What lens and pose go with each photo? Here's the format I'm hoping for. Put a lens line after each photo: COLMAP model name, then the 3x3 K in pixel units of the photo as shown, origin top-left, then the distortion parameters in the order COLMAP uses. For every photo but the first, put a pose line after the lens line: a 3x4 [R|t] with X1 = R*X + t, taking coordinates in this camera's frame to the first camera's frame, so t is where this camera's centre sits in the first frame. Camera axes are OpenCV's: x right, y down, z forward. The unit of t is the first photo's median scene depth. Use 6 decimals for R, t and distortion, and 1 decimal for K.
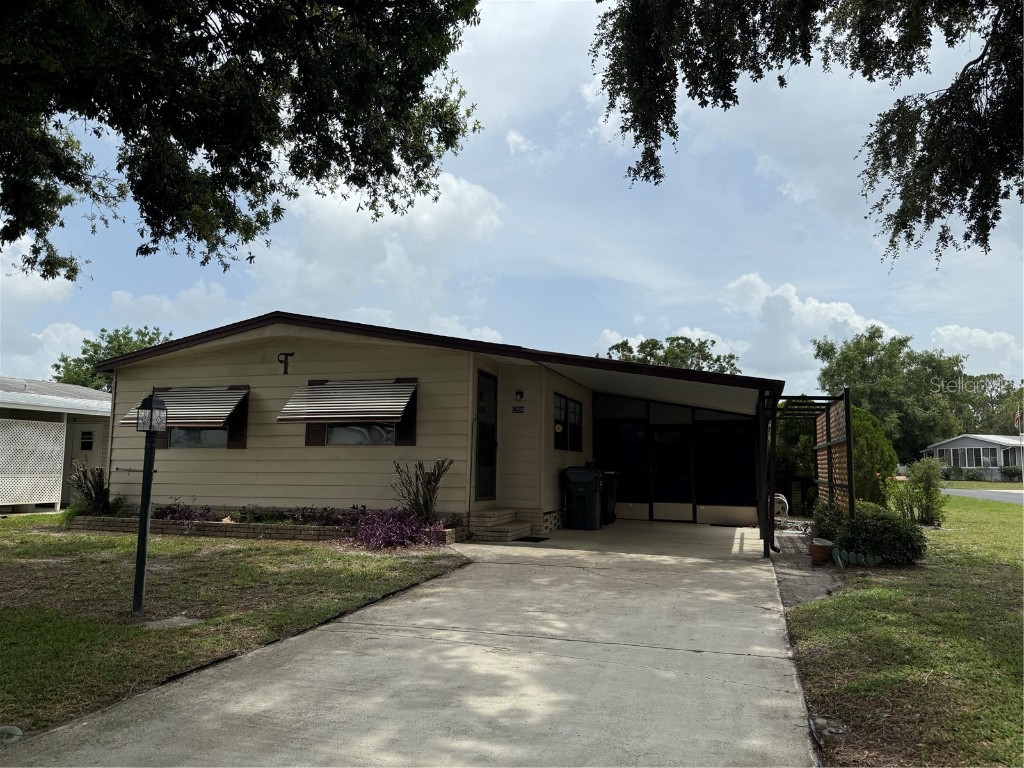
lens RADIAL K [[723.3, 0, 513.6], [0, 723.3, 379.7], [0, 0, 1]] dist [0.056153, -0.074460]
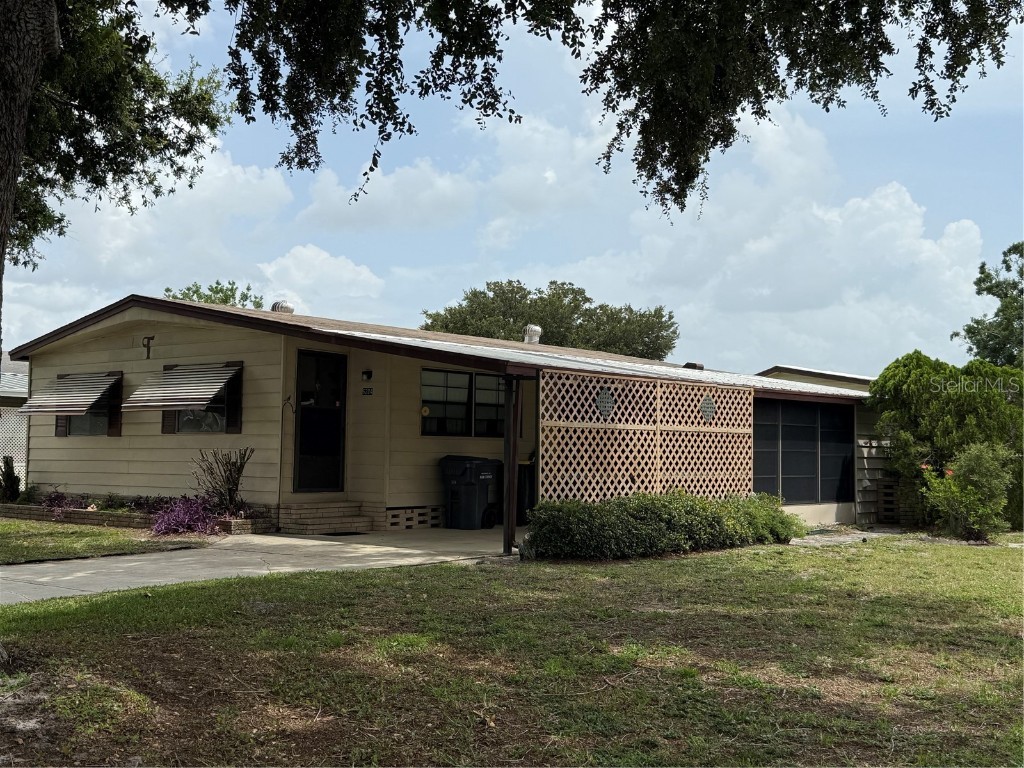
lens RADIAL K [[1215.2, 0, 518.9], [0, 1215.2, 381.2], [0, 0, 1]] dist [0.088361, 0.000000]
pose [[0.923223, -0.020885, -0.383696, 0.772592], [0.043647, 0.997759, 0.050710, -0.039783], [0.381777, -0.063564, 0.922066, -0.310566]]
